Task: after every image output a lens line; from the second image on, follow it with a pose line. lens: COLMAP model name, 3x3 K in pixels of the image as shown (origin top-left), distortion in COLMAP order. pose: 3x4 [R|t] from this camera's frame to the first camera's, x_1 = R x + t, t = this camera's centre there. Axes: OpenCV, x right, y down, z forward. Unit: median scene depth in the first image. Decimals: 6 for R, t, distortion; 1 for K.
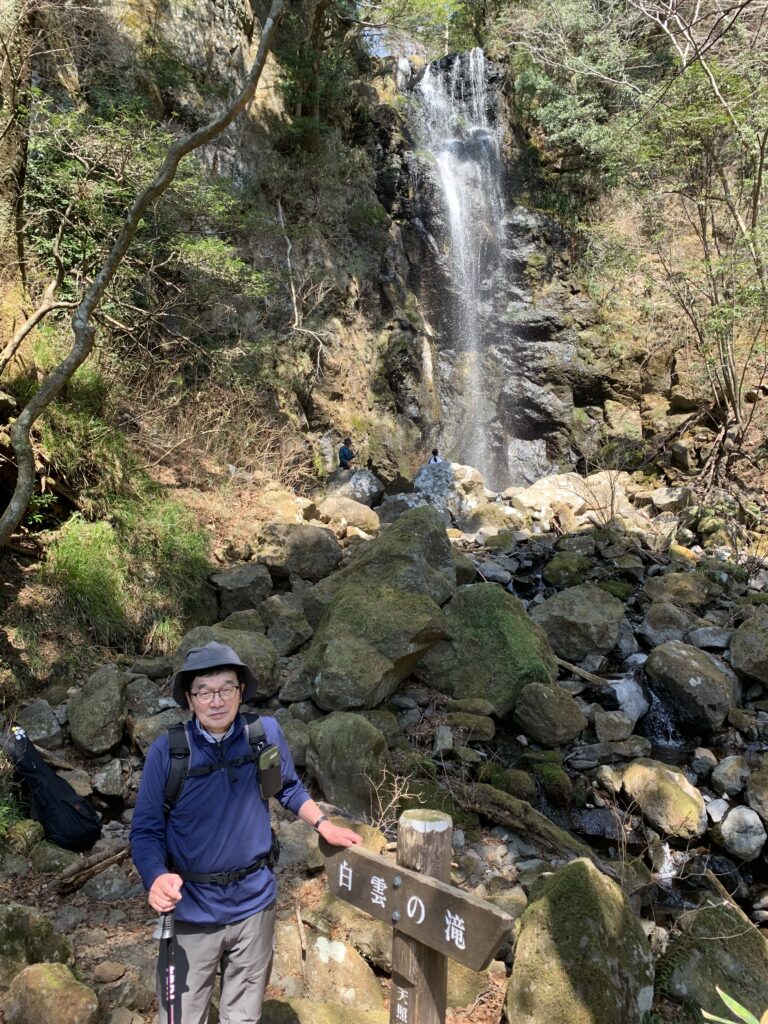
lens RADIAL K [[770.4, 0, 384.1], [0, 770.4, 493.2], [0, 0, 1]] dist [0.077976, -0.192306]
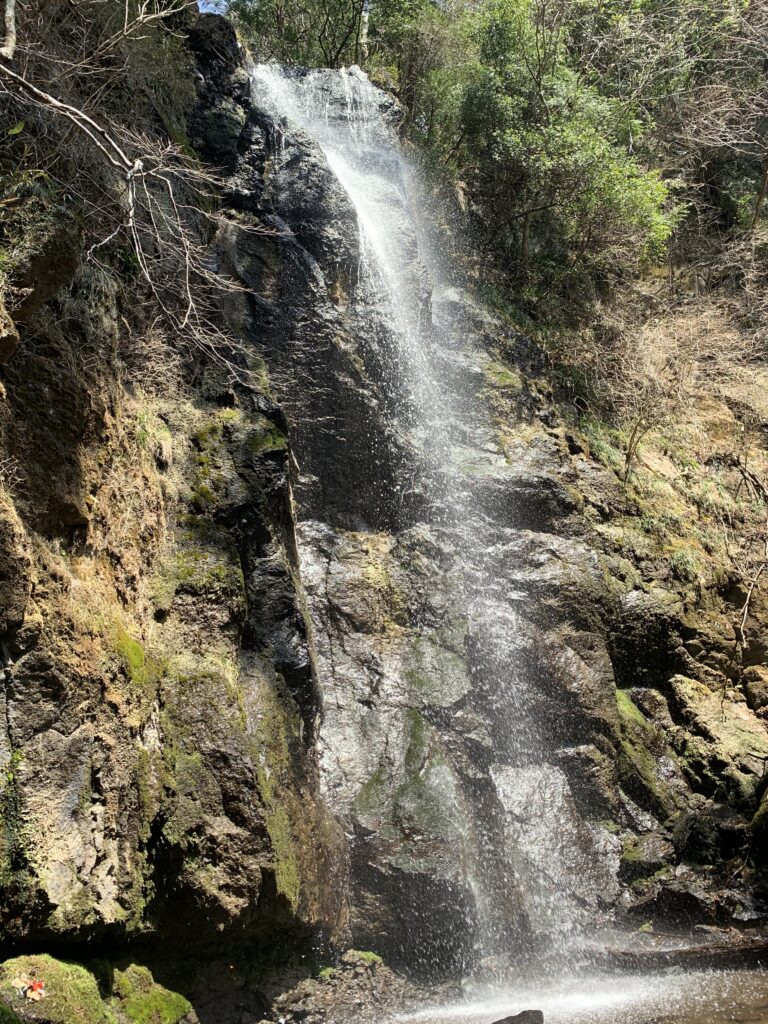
lens RADIAL K [[770.4, 0, 384.1], [0, 770.4, 493.2], [0, 0, 1]] dist [0.077976, -0.192306]
pose [[0.845450, 0.210254, 0.490926, -0.090760], [0.026440, 0.901636, -0.431687, -0.026985], [-0.533400, 0.377950, 0.756729, 0.711969]]
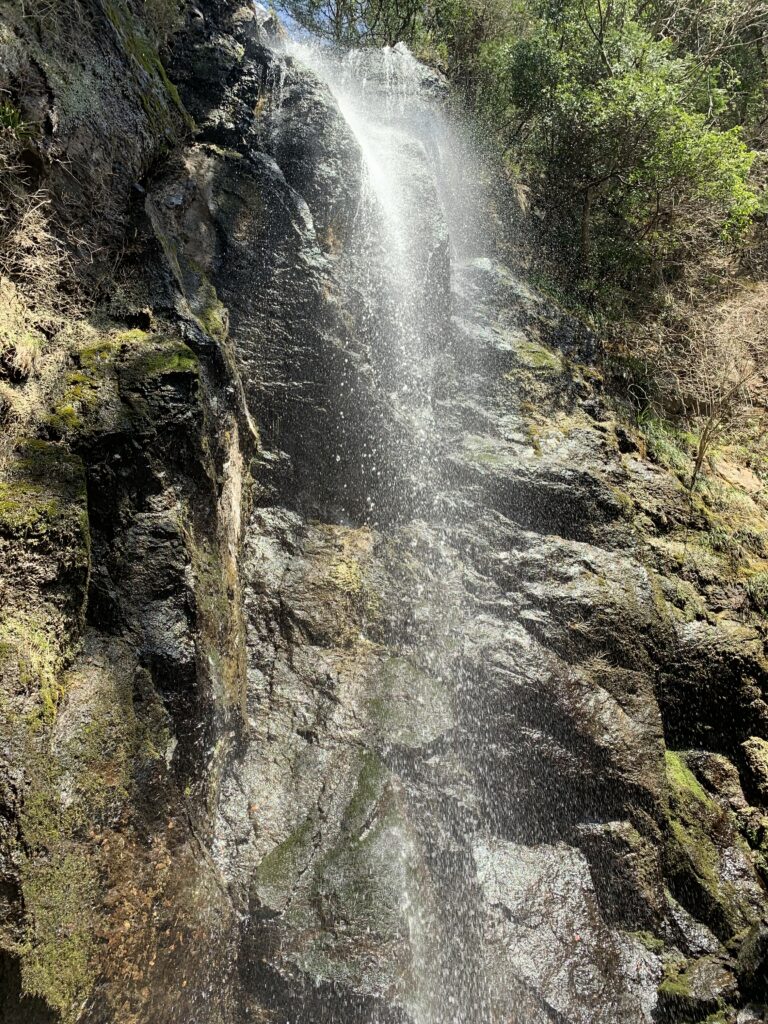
lens RADIAL K [[774.7, 0, 394.0], [0, 774.7, 500.5], [0, 0, 1]] dist [0.029726, -0.047561]
pose [[0.882980, 0.282917, 0.374572, 0.002683], [-0.061196, 0.860531, -0.505708, -0.030380], [-0.465404, 0.423608, 0.777145, 0.768628]]
